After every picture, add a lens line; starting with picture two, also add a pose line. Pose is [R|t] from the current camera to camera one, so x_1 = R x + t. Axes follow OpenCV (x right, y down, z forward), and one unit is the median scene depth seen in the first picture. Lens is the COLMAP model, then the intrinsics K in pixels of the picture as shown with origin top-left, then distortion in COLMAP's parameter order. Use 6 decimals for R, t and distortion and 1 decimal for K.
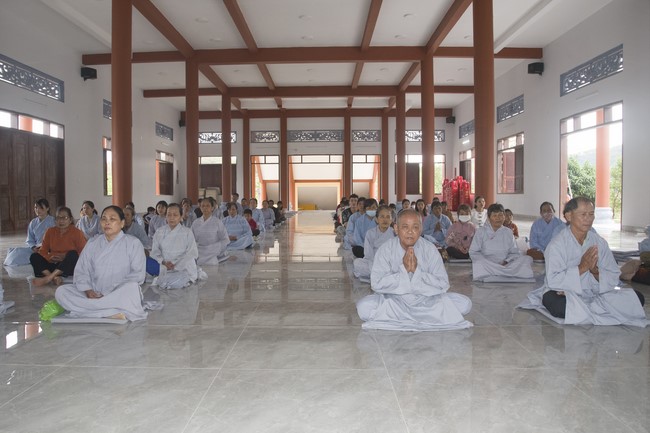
lens RADIAL K [[498.6, 0, 302.9], [0, 498.6, 207.0], [0, 0, 1]] dist [-0.094678, 0.013723]
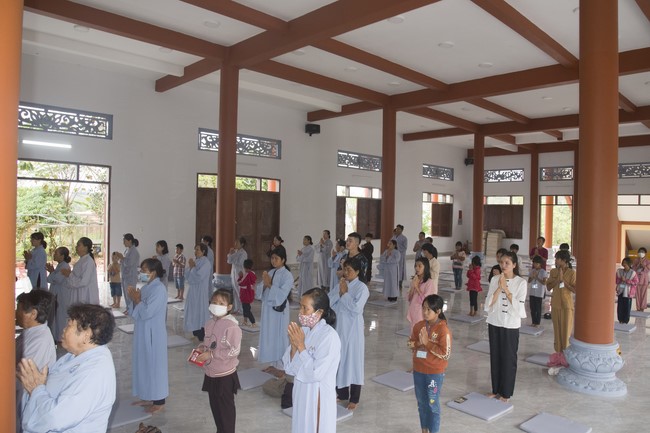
lens RADIAL K [[474.4, 0, 325.0], [0, 474.4, 216.5], [0, 0, 1]] dist [-0.087772, 0.006362]
pose [[0.732185, 0.025283, -0.680637, 0.185992], [-0.045025, 0.998922, -0.011329, -0.042532], [0.679616, 0.038941, 0.732534, 0.154858]]
